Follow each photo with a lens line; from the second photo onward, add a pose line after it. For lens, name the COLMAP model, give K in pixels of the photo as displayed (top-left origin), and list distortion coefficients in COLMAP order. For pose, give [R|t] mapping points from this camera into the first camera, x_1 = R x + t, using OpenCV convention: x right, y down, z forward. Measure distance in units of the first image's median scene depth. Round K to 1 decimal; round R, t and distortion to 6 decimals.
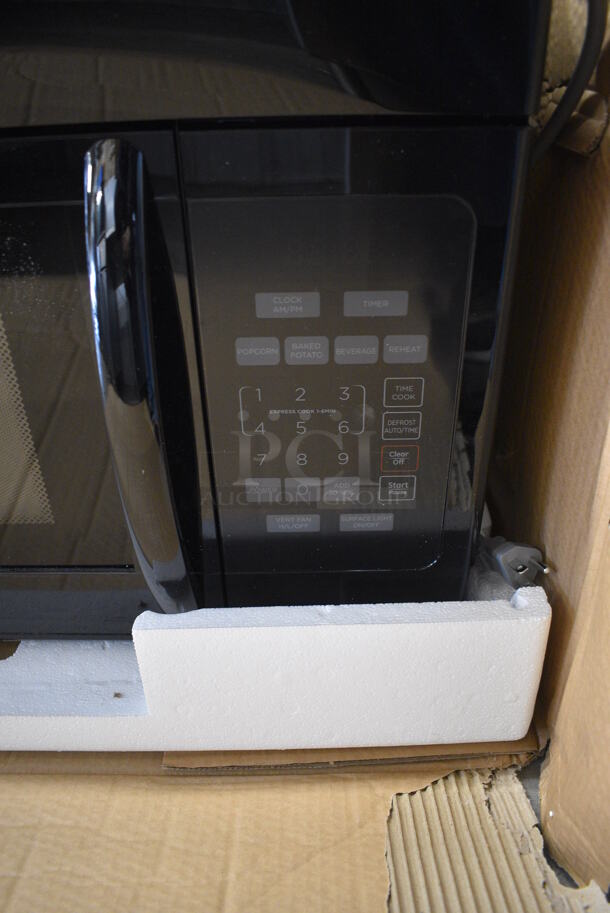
lens RADIAL K [[702.8, 0, 305.8], [0, 702.8, 457.0], [0, 0, 1]] dist [-0.095236, 0.006813]
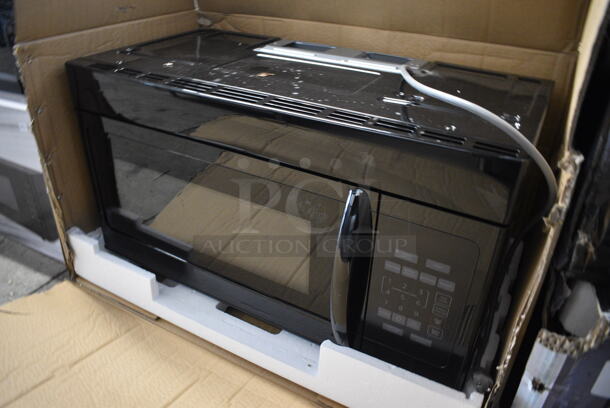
lens RADIAL K [[469.6, 0, 303.5], [0, 469.6, 206.3], [0, 0, 1]] dist [-0.095236, 0.006813]
pose [[0.868304, 0.285701, -0.405491, 0.253221], [-0.301942, 0.953001, 0.024898, -0.268753], [0.393546, 0.100816, 0.913760, -0.681950]]
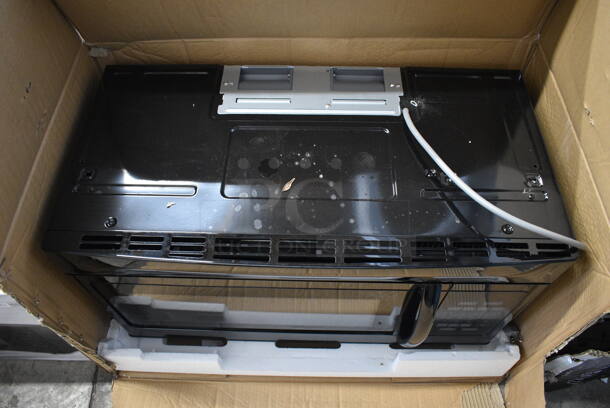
lens RADIAL K [[469.6, 0, 305.8], [0, 469.6, 203.4], [0, 0, 1]] dist [-0.095236, 0.006813]
pose [[0.999601, 0.027016, -0.008238, -0.670768], [-0.021382, 0.914392, 0.404265, -1.288132], [0.018454, -0.403928, 0.914605, -0.728635]]
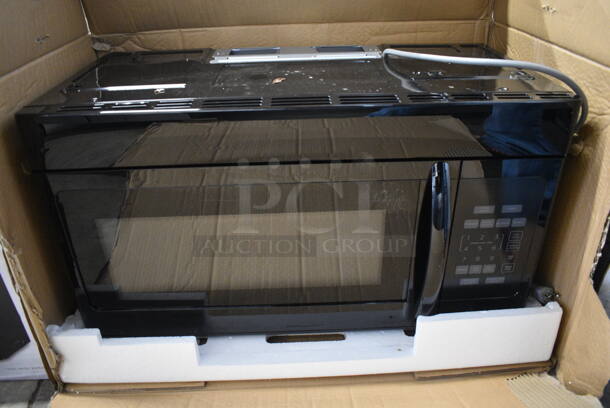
lens RADIAL K [[469.6, 0, 305.4], [0, 469.6, 204.4], [0, 0, 1]] dist [-0.095236, 0.006813]
pose [[0.999579, -0.015878, 0.024269, -0.701415], [0.017293, 0.998095, -0.059230, -0.110945], [-0.023283, 0.059625, 0.997949, -0.814652]]
